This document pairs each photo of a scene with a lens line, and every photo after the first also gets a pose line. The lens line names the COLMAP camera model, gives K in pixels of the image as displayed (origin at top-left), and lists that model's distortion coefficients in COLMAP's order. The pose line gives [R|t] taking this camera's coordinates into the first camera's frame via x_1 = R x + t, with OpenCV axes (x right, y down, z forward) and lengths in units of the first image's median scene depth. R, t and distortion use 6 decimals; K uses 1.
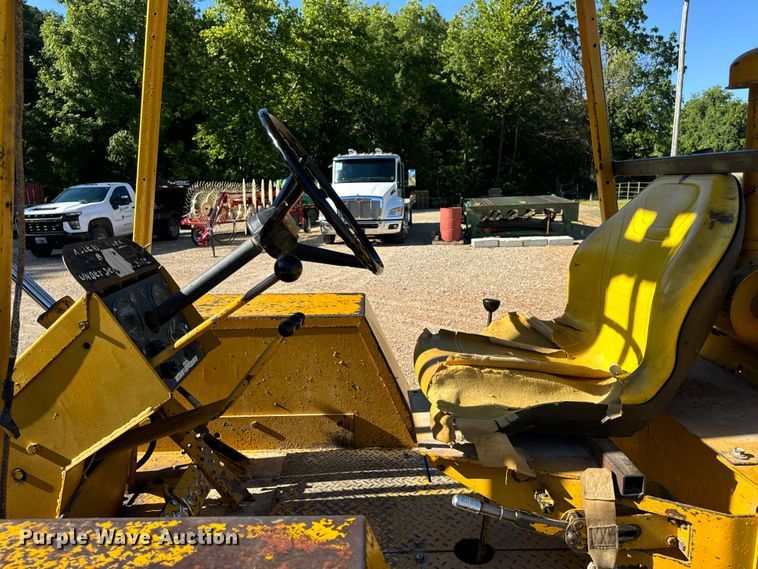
lens RADIAL K [[535.5, 0, 376.9], [0, 535.5, 285.2], [0, 0, 1]] dist [0.042013, -0.054495]
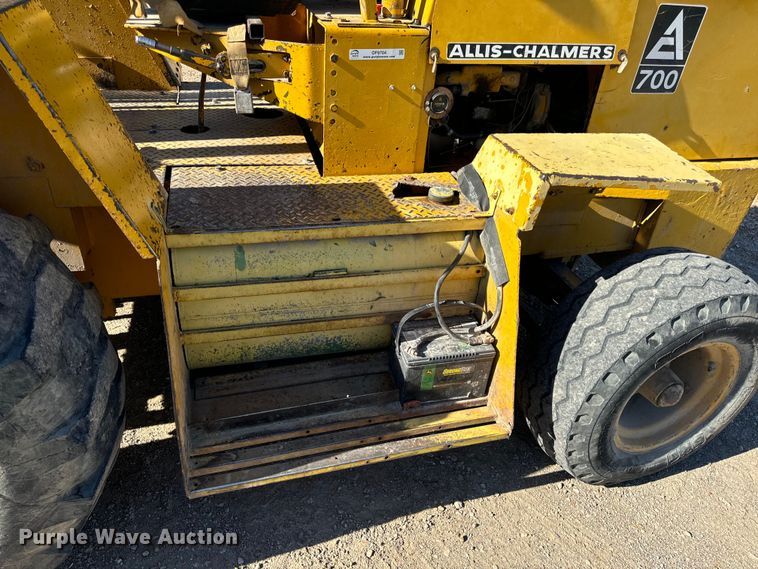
lens RADIAL K [[535.5, 0, 376.9], [0, 535.5, 285.2], [0, 0, 1]] dist [0.042013, -0.054495]
pose [[0.966198, -0.070866, 0.247869, 0.010225], [-0.033388, 0.918980, 0.392887, 0.011601], [-0.255629, -0.387883, 0.885551, -0.020963]]
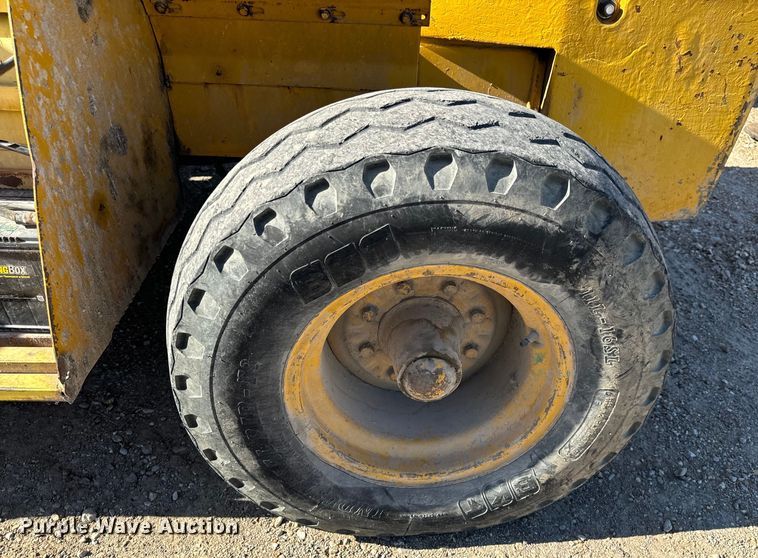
lens RADIAL K [[597.0, 0, 426.1], [0, 597.0, 318.0], [0, 0, 1]] dist [0.002572, -0.001250]
pose [[0.998271, 0.042010, 0.041110, 0.046807], [-0.055374, 0.906720, 0.418083, 0.025043], [-0.019711, -0.419636, 0.907478, -0.012346]]
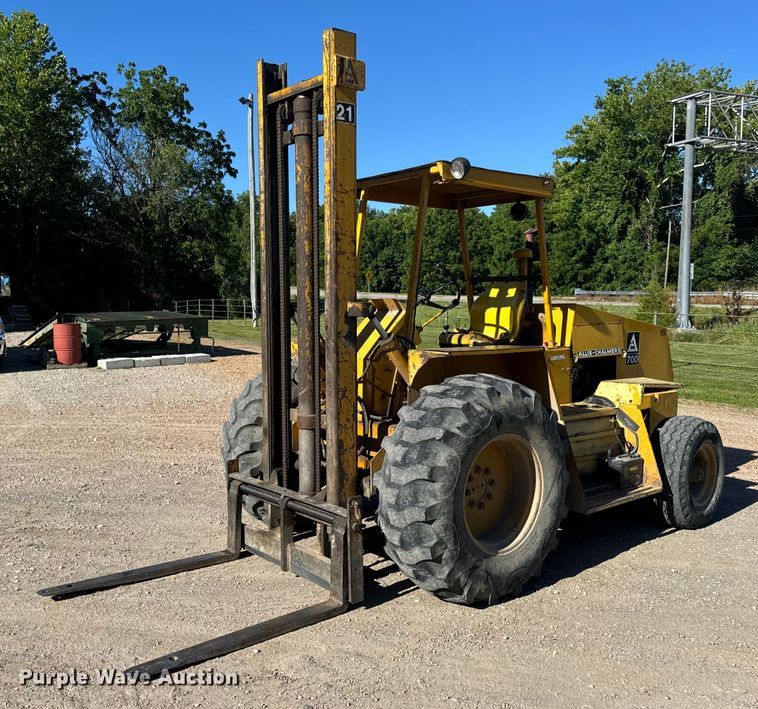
lens RADIAL K [[781.2, 0, 314.8], [0, 781.2, 352.9], [0, 0, 1]] dist [0.204589, -0.462191]
pose [[0.804823, -0.032660, 0.592616, -0.121781], [0.104860, 0.990602, -0.087815, 0.020097], [-0.584179, 0.132817, 0.800684, -0.081423]]
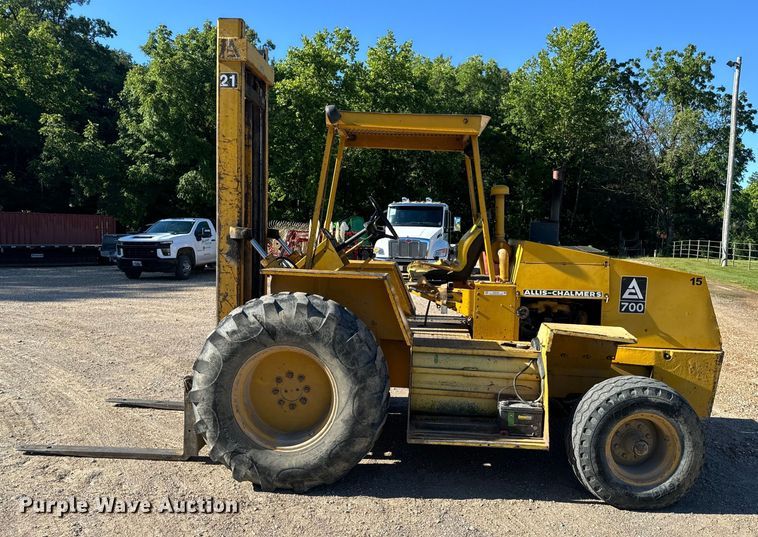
lens RADIAL K [[588.0, 0, 380.9], [0, 588.0, 271.3], [0, 0, 1]] dist [0.096619, -0.151699]
pose [[0.995012, 0.048789, -0.087015, 0.008783], [-0.058764, 0.991507, -0.116023, 0.023145], [0.080615, 0.120558, 0.989428, -0.103377]]
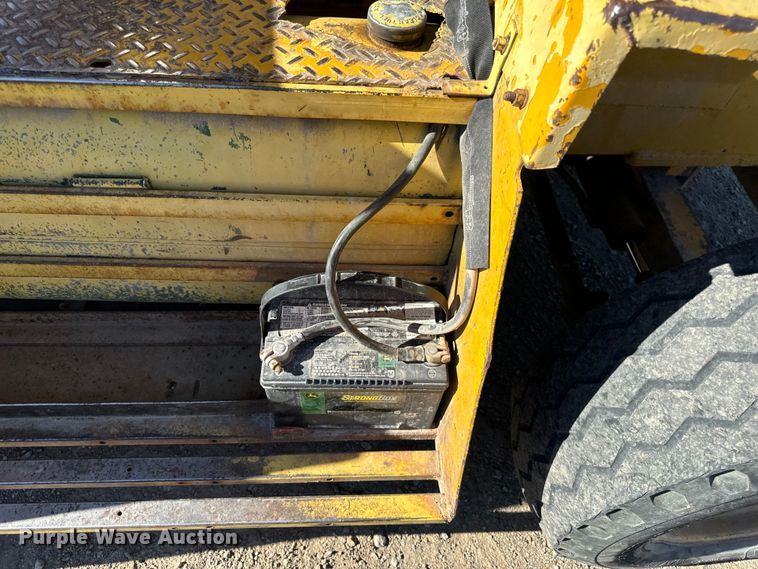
lens RADIAL K [[541.4, 0, 381.3], [0, 541.4, 280.3], [0, 0, 1]] dist [0.003621, -0.009873]
pose [[0.996295, 0.026570, 0.081800, 0.026011], [-0.075125, 0.731892, 0.677267, 0.016003], [-0.041874, -0.680902, 0.731176, 0.000984]]
